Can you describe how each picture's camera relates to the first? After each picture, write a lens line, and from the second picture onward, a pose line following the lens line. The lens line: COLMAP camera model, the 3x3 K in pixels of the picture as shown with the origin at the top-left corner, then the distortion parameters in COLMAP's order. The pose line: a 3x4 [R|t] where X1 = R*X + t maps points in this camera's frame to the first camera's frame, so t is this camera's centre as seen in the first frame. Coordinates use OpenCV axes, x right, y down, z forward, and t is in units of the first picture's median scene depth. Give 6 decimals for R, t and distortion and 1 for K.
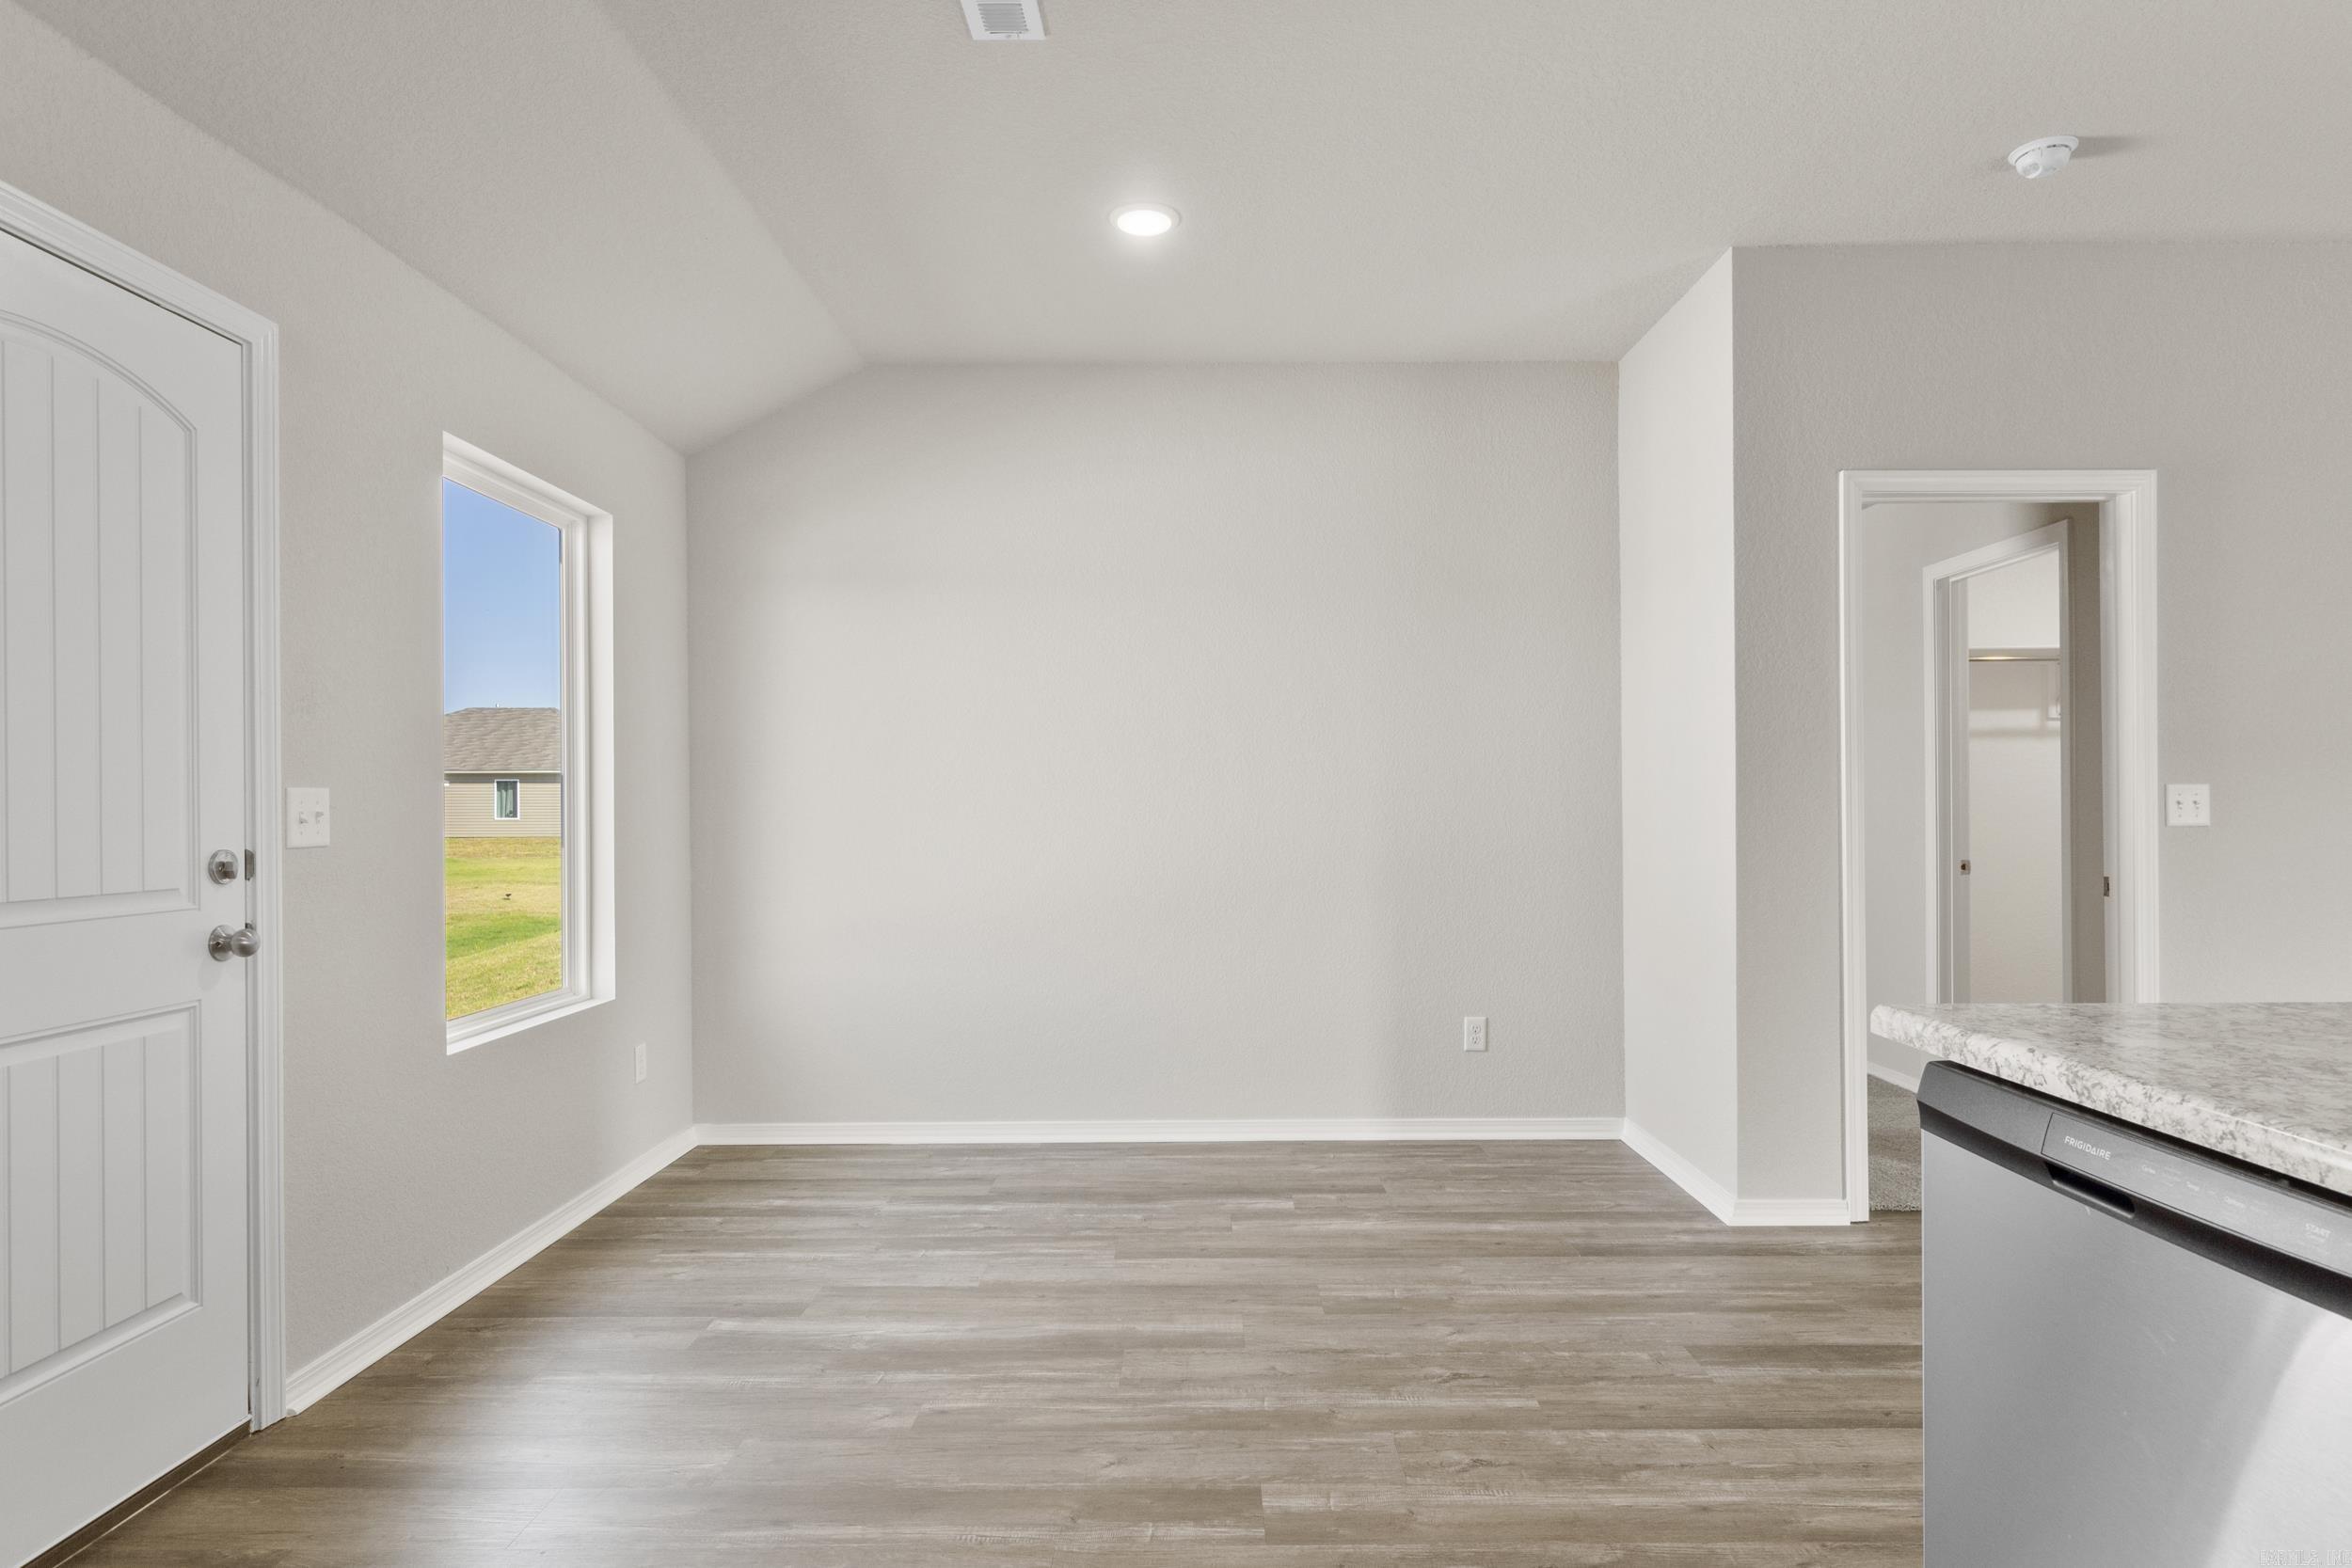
lens RADIAL K [[1280.7, 0, 1190.4], [0, 1280.7, 807.0], [0, 0, 1]] dist [0.000718, 0.000236]
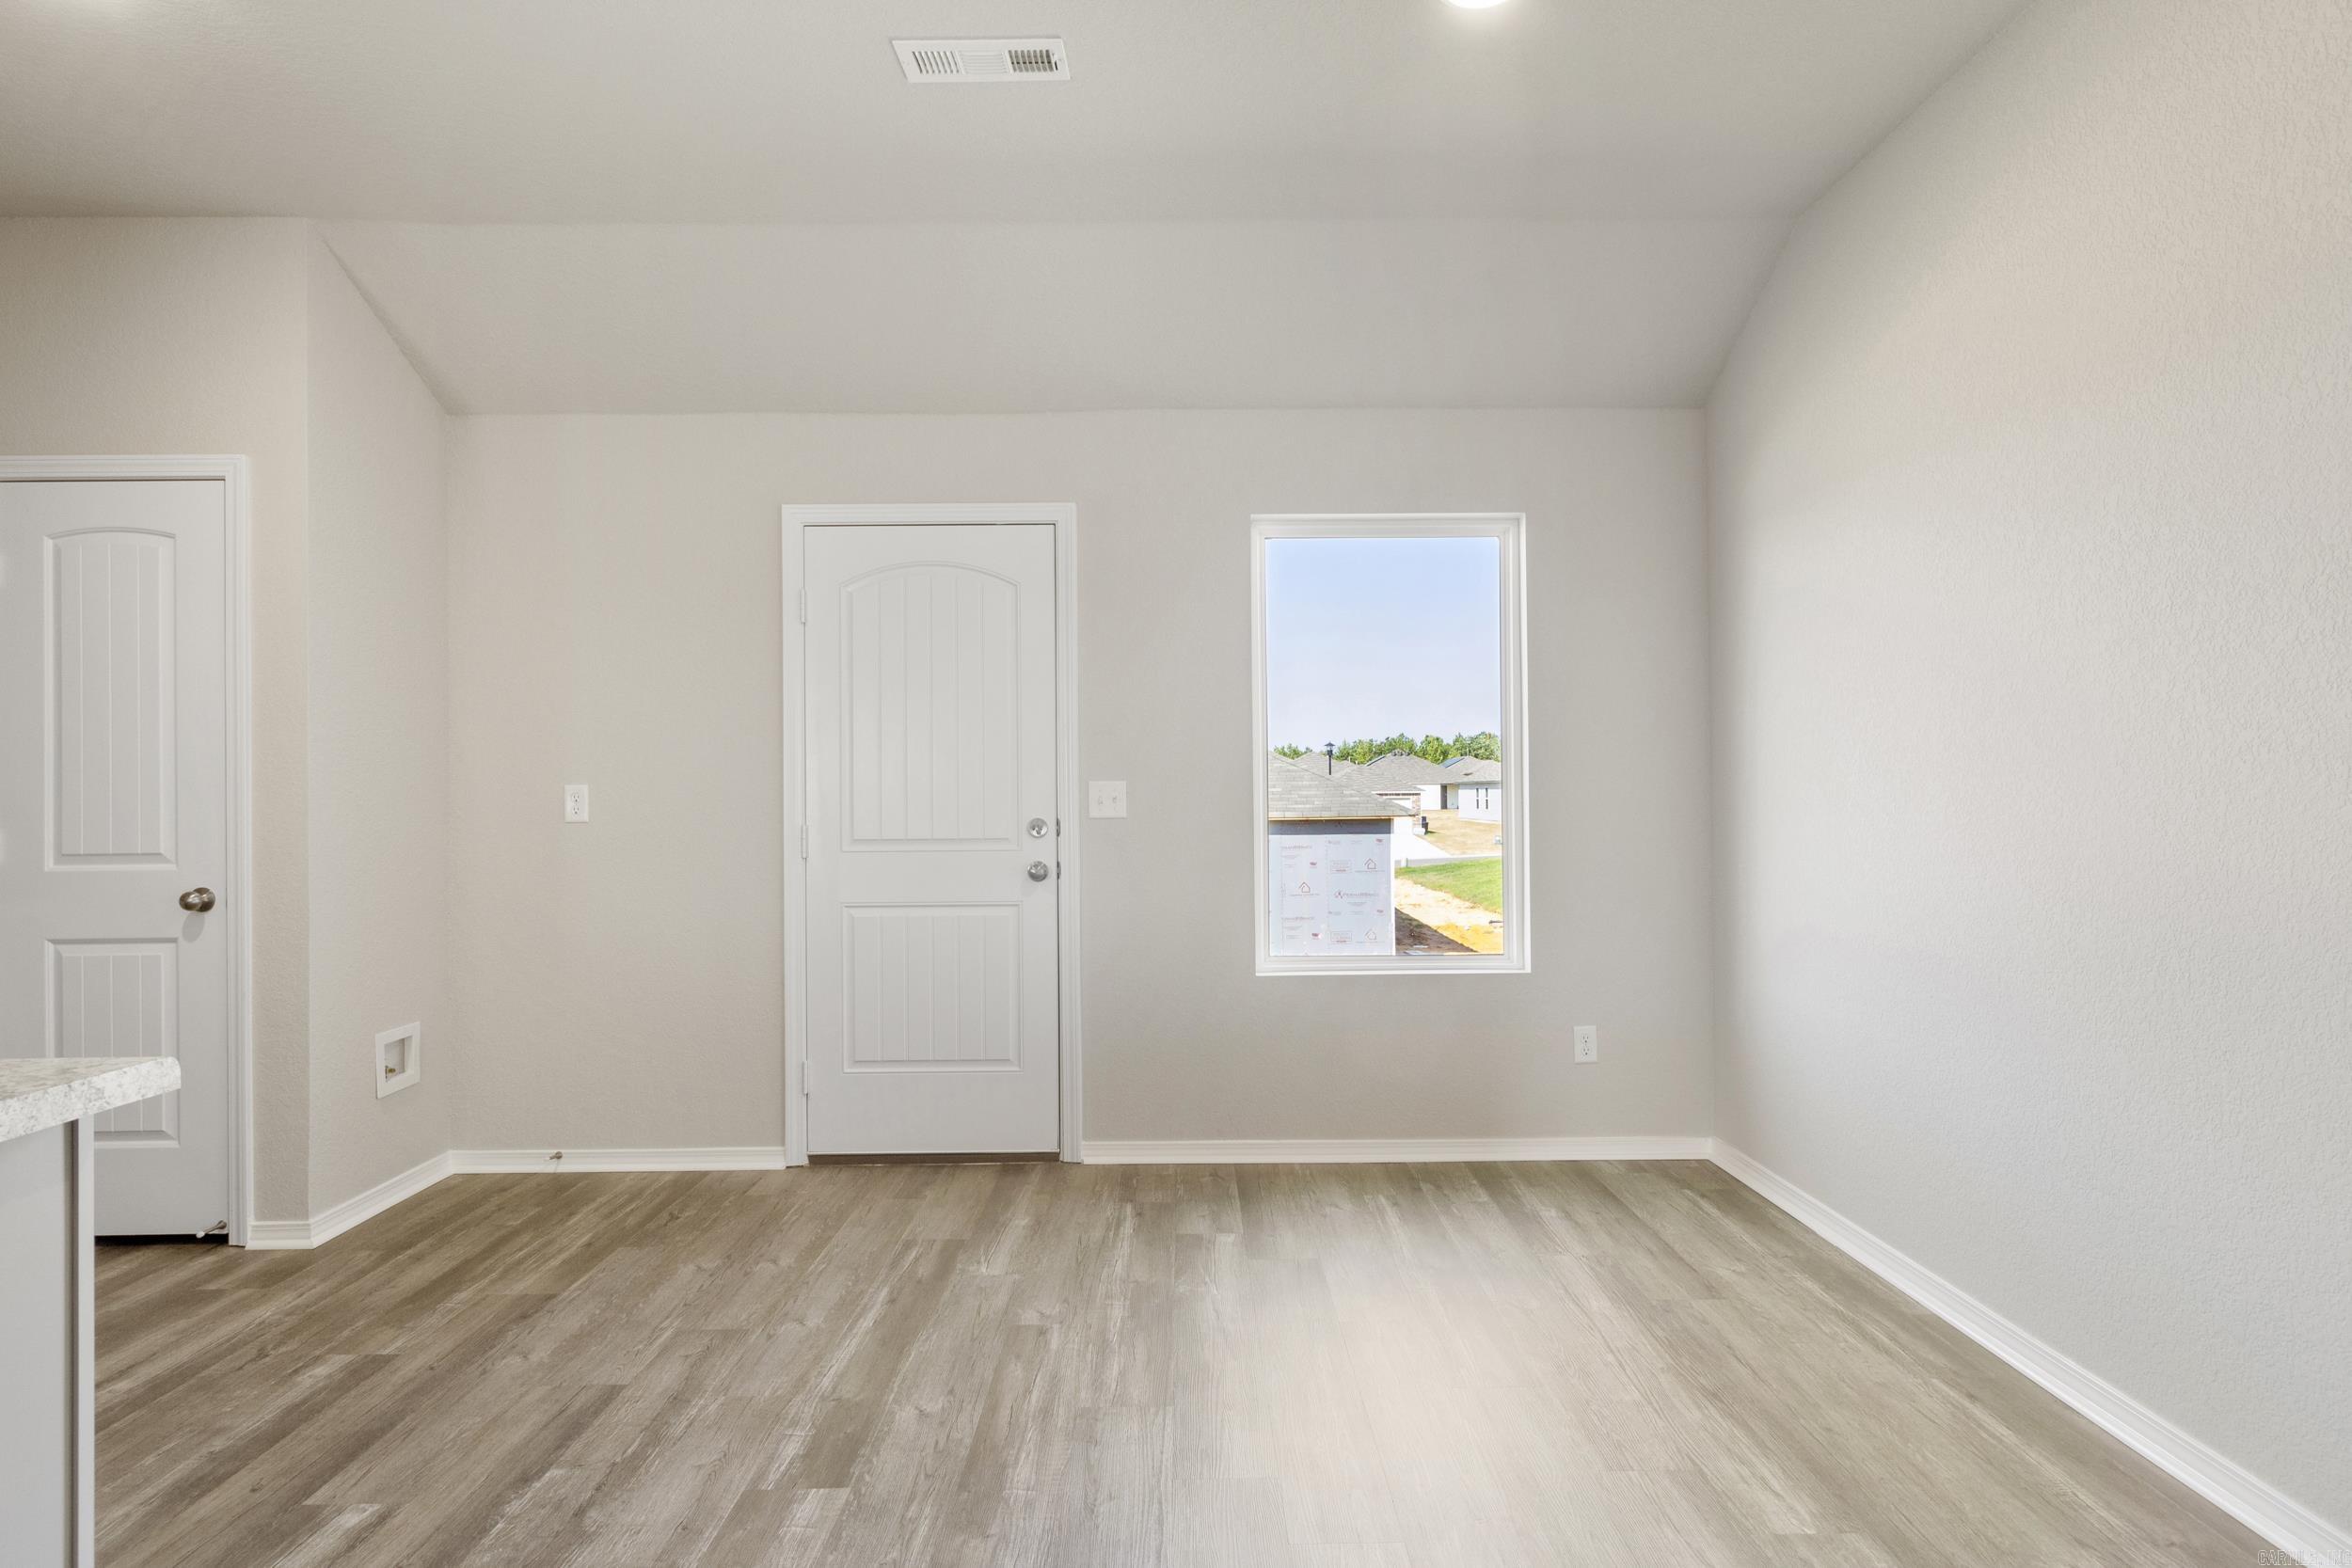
lens RADIAL K [[1266.6, 0, 1192.2], [0, 1266.6, 785.8], [0, 0, 1]] dist [0.001853, 0.000445]
pose [[0.011133, -0.001170, -0.999937, 0.901407], [0.007140, 0.999974, -0.001090, -0.006569], [0.999913, -0.007127, 0.011141, 1.096414]]
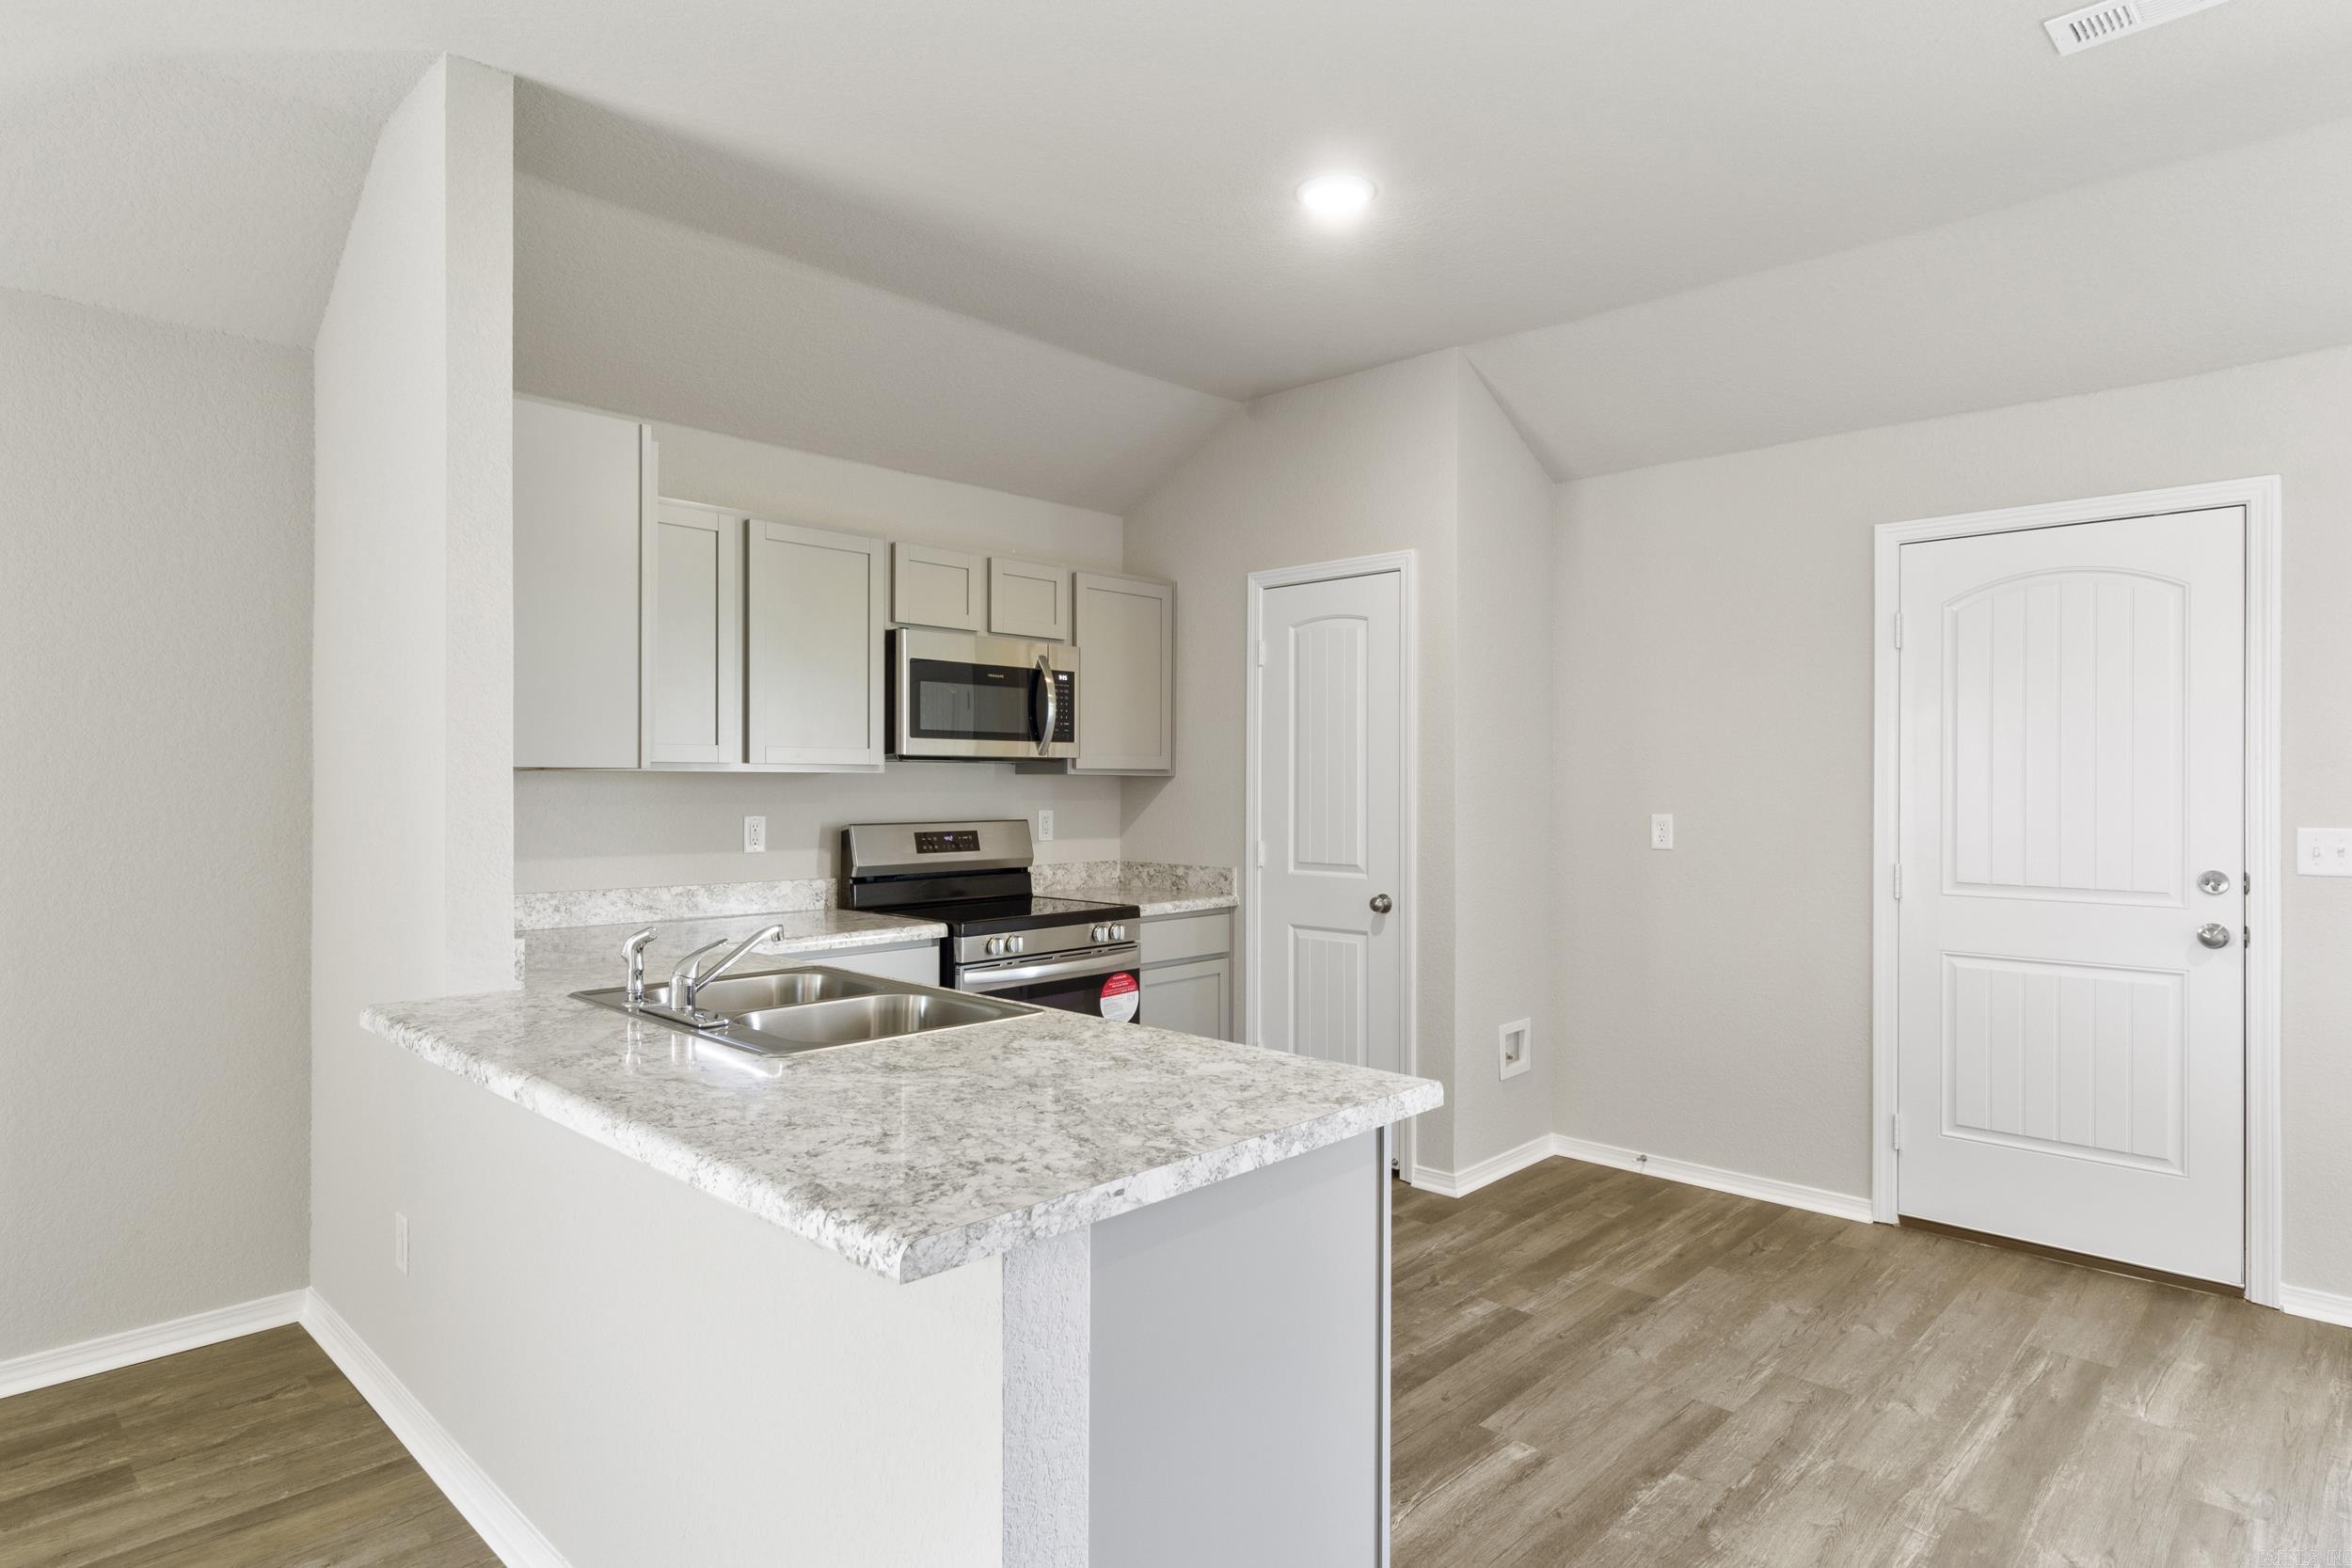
lens RADIAL K [[1280.5, 0, 1197.4], [0, 1280.5, 780.2], [0, 0, 1]] dist [0.003211, 0.000732]
pose [[-0.685671, 0.002342, -0.727908, 0.972568], [-0.000052, 0.999995, 0.003267, -0.065808], [0.727911, 0.002277, -0.685667, 1.062548]]
